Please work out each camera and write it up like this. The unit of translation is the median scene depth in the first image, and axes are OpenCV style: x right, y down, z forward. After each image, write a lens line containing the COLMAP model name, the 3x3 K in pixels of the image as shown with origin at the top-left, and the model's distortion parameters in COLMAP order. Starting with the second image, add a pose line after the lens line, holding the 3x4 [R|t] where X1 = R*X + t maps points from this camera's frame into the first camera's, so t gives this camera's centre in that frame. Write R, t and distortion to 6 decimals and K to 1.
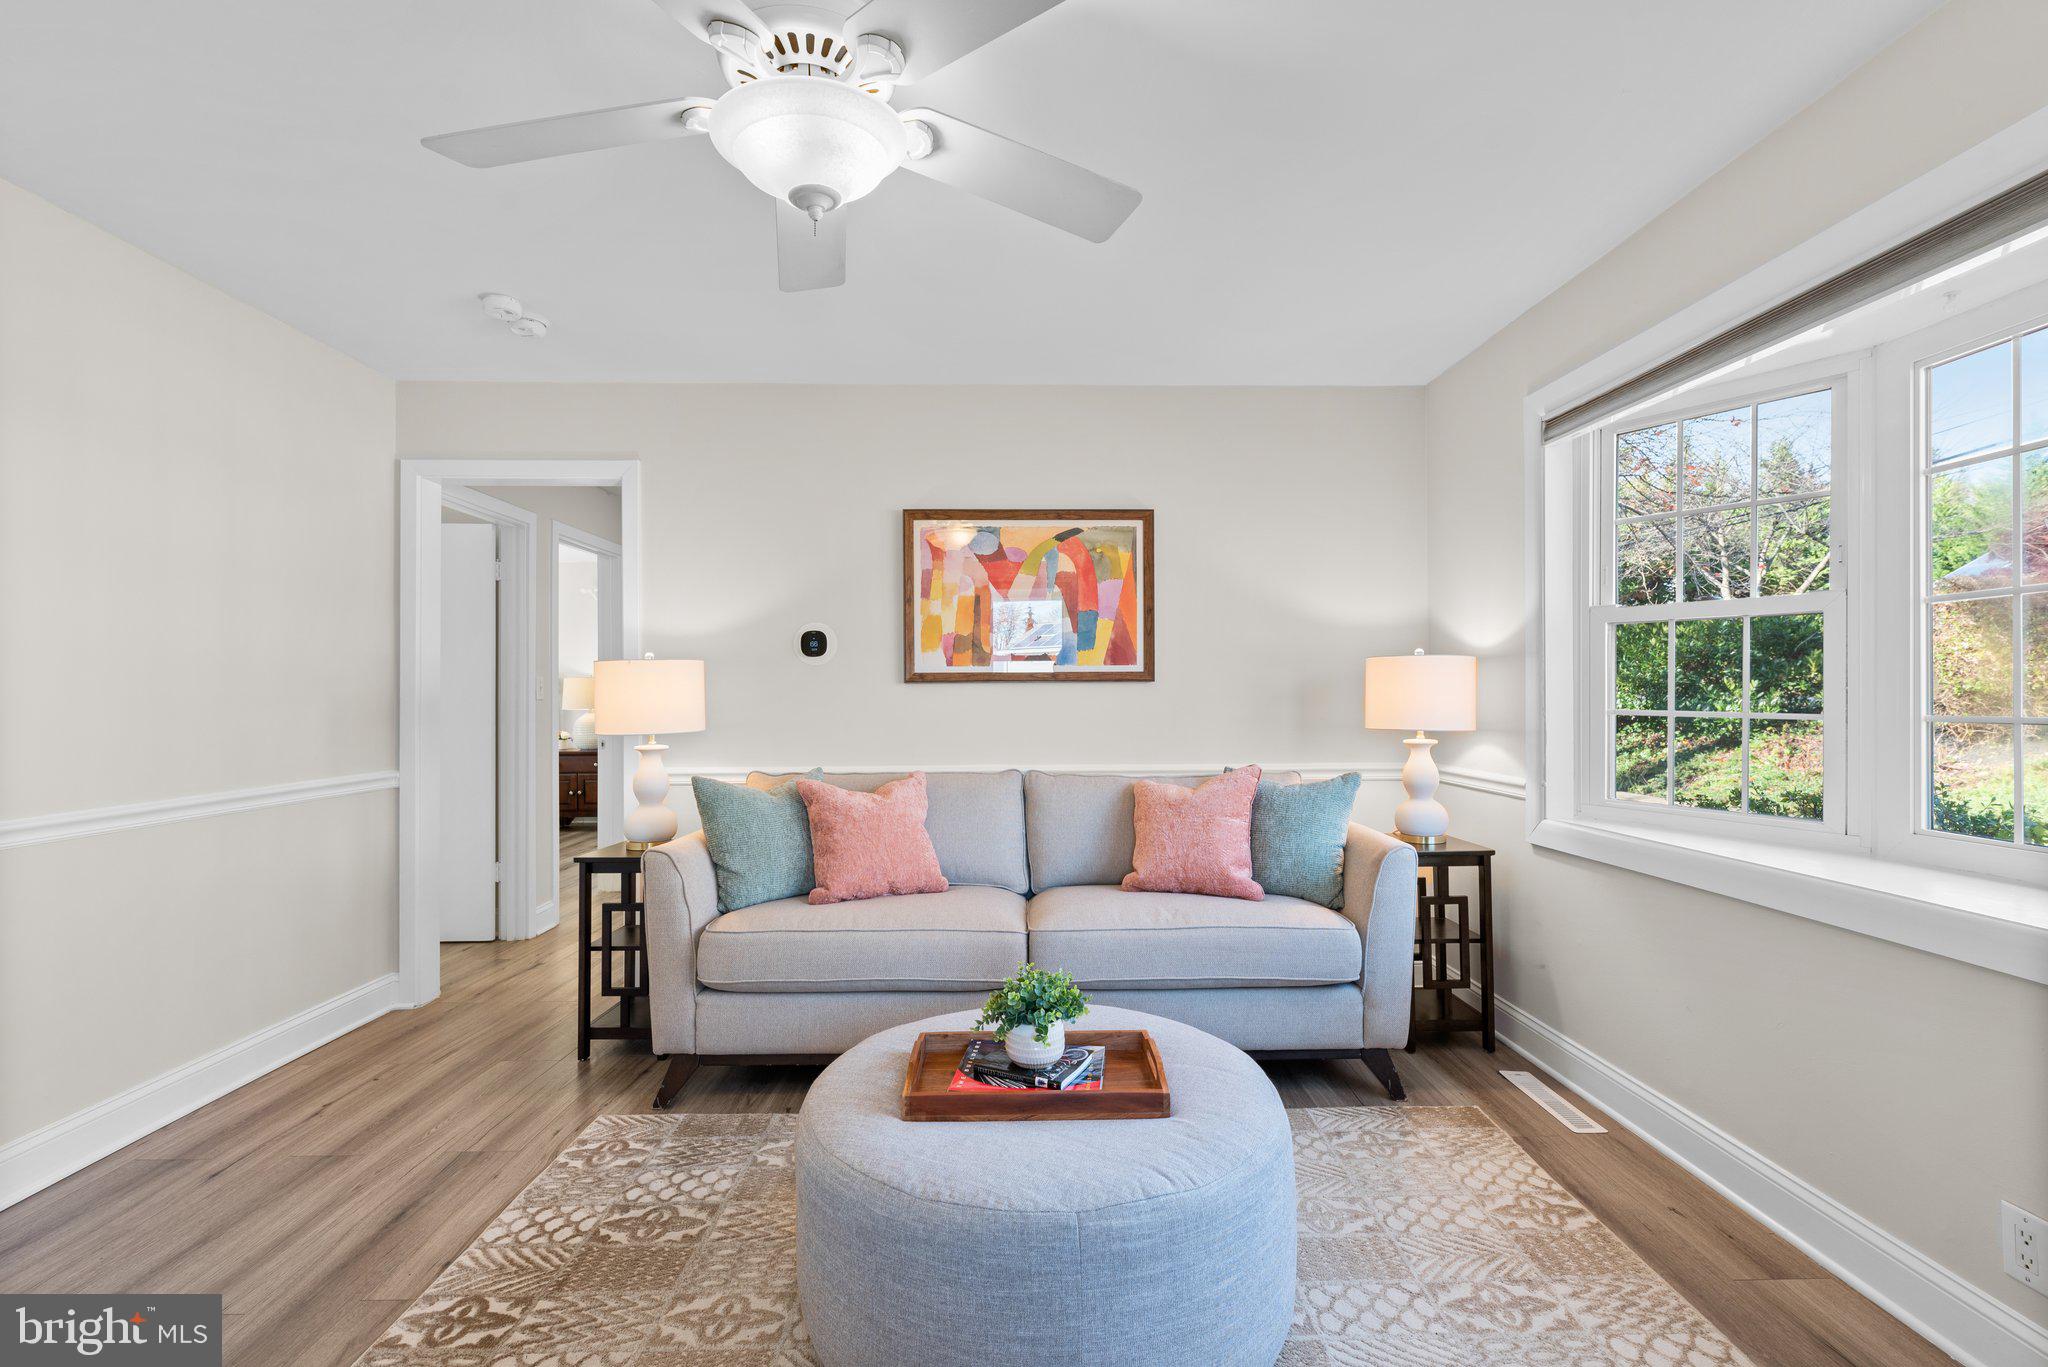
lens RADIAL K [[916.6, 0, 1033.8], [0, 916.6, 691.2], [0, 0, 1]] dist [0.001349, 0.000043]
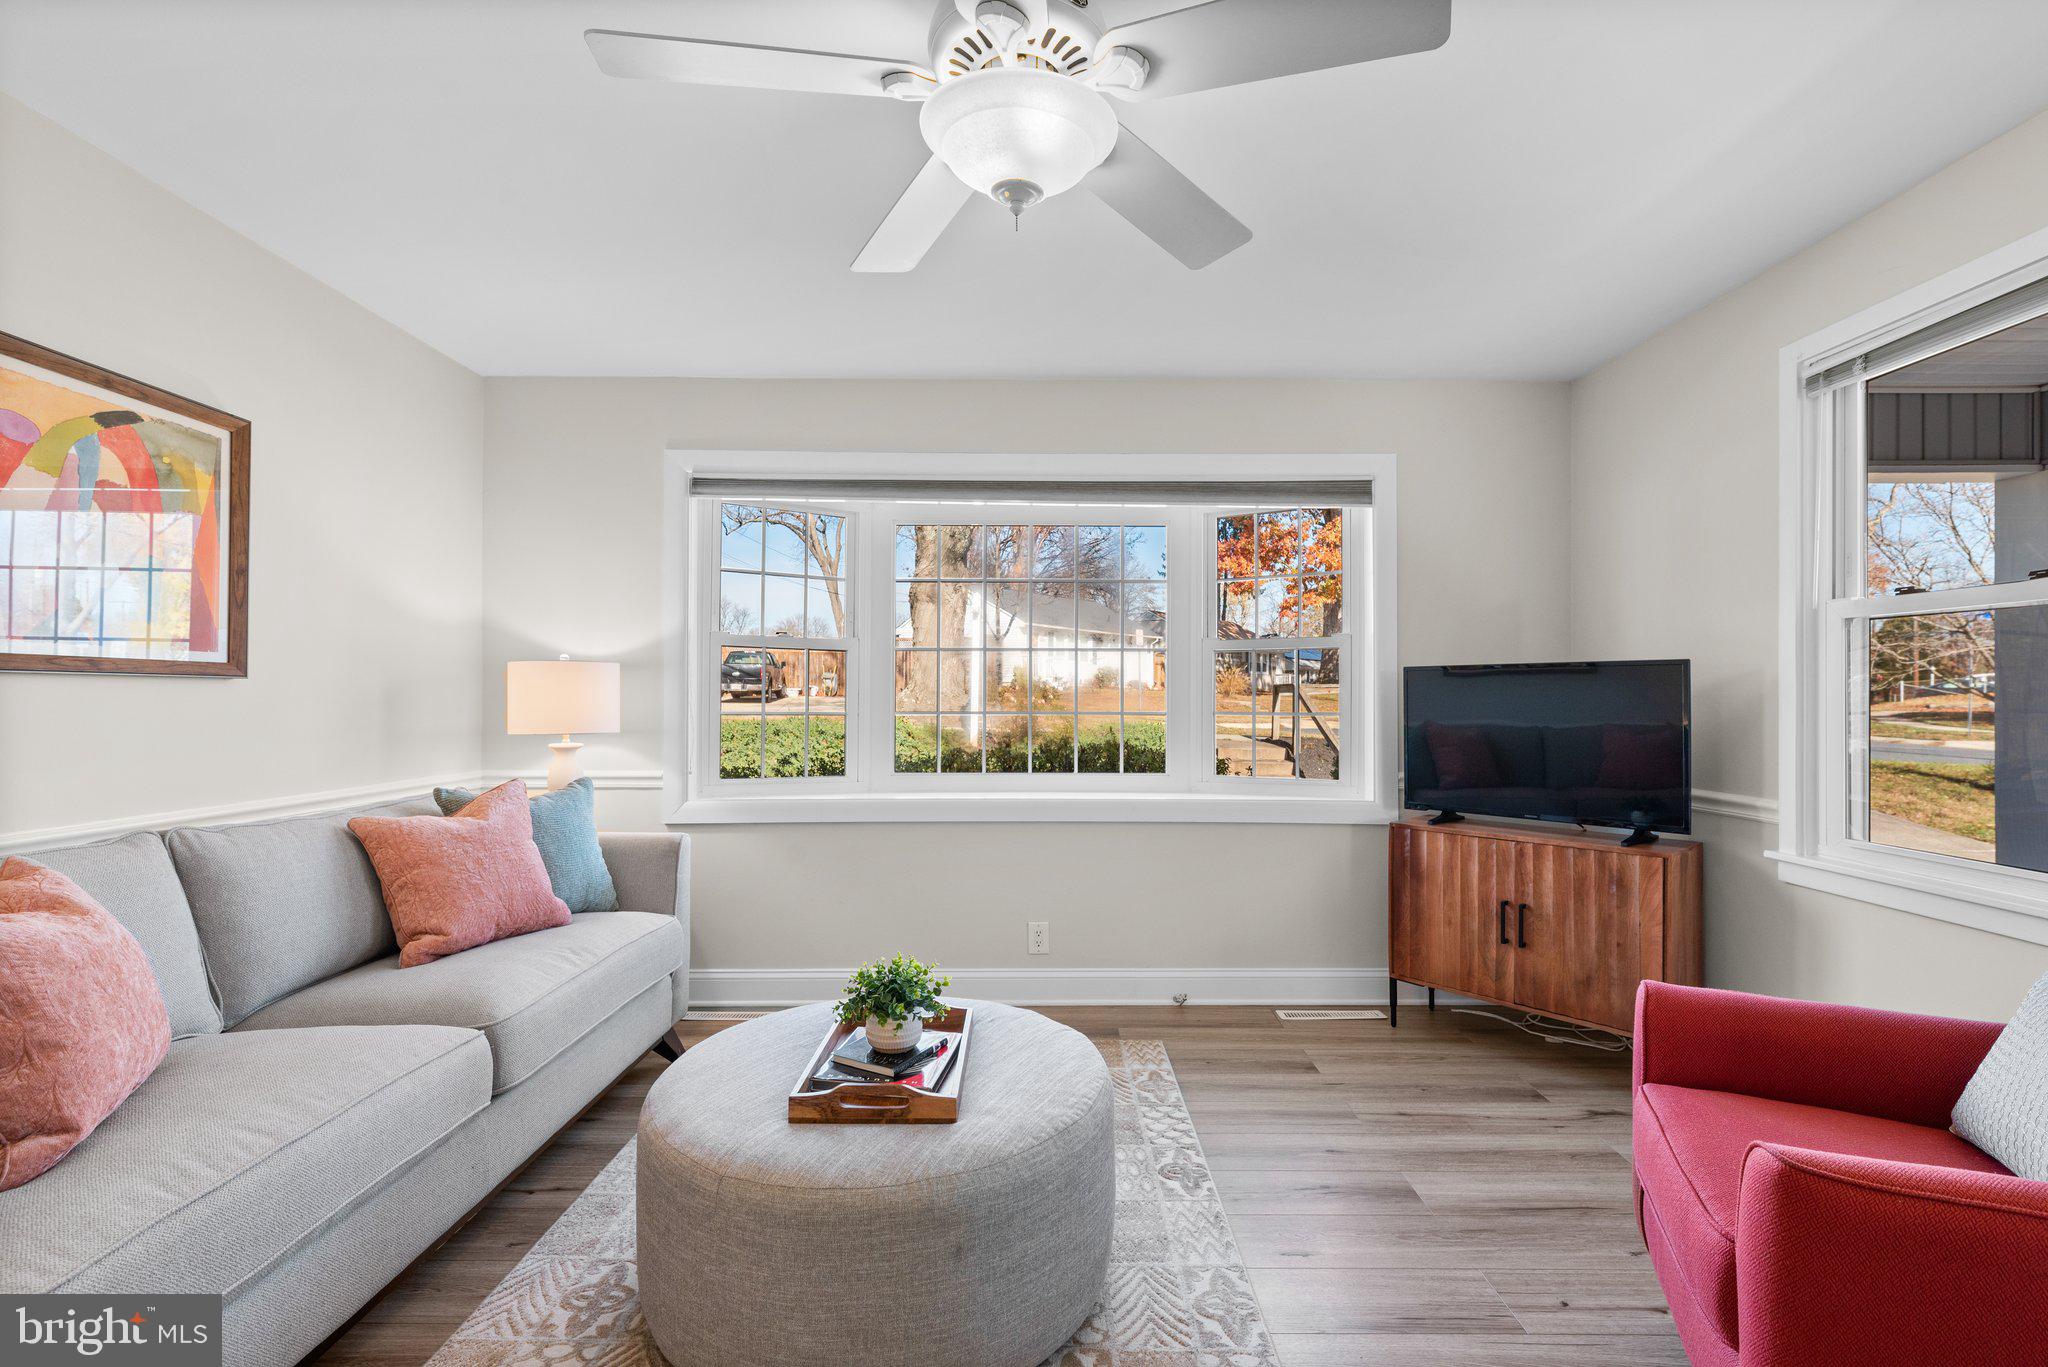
lens RADIAL K [[915.5, 0, 1033.6], [0, 915.5, 696.4], [0, 0, 1]] dist [0.002498, -0.000110]
pose [[0.015859, 0.007381, 0.999847, -0.599062], [-0.003659, 0.999966, -0.007324, 0.006054], [-0.999868, -0.003542, 0.015886, 0.471807]]
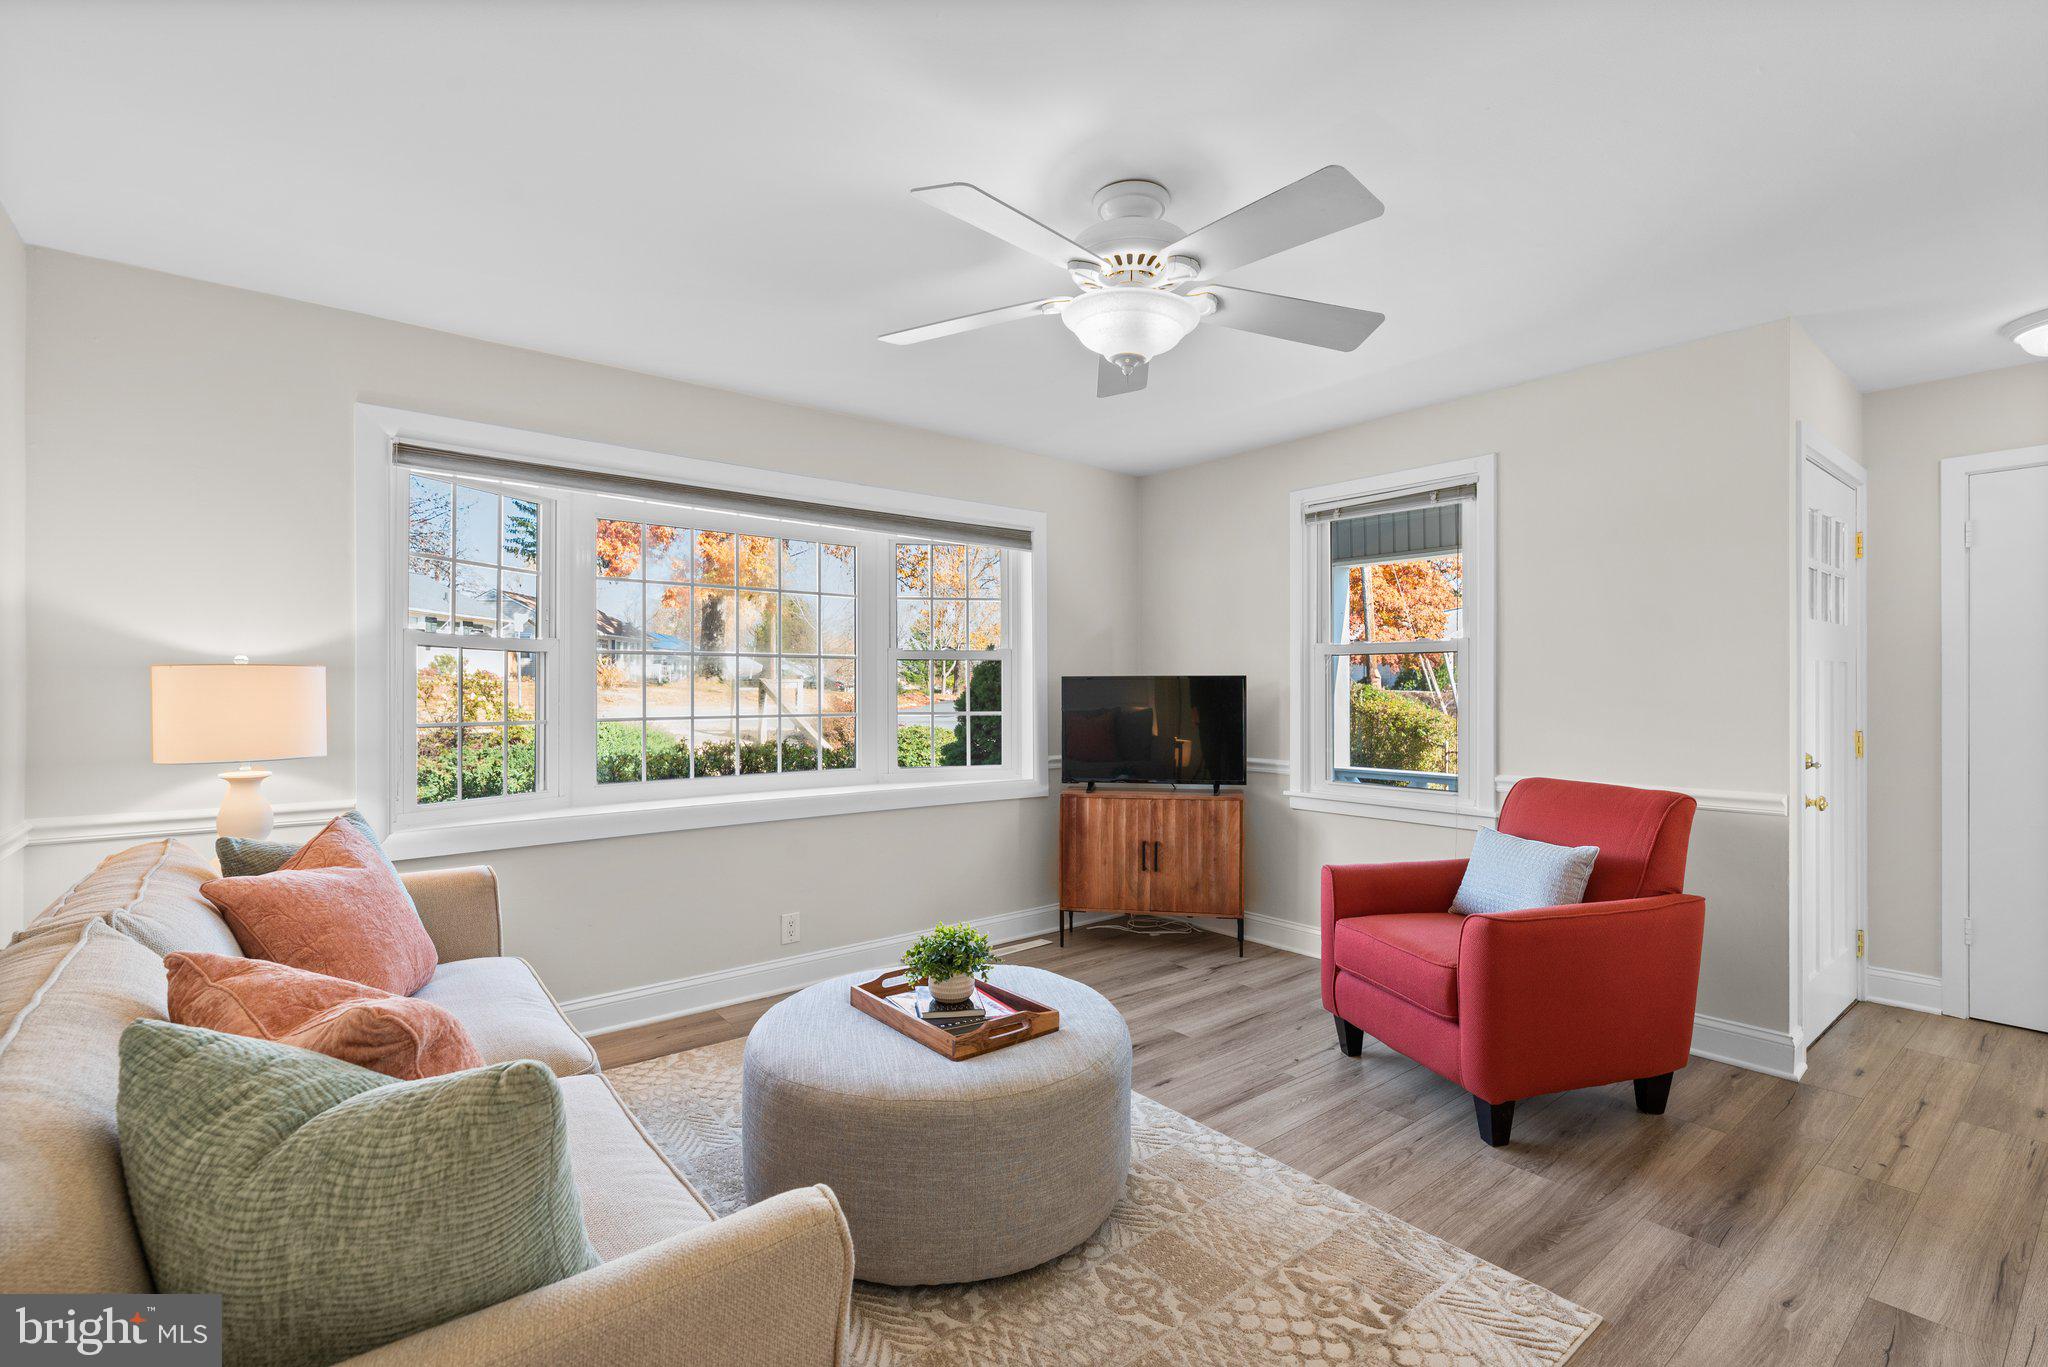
lens RADIAL K [[916.6, 0, 1033.8], [0, 916.6, 691.2], [0, 0, 1]] dist [0.001349, 0.000043]
pose [[-0.617968, 0.004232, 0.786192, -0.615857], [0.003628, 0.999990, -0.002531, -0.011761], [-0.786195, 0.001288, -0.617978, 0.972237]]
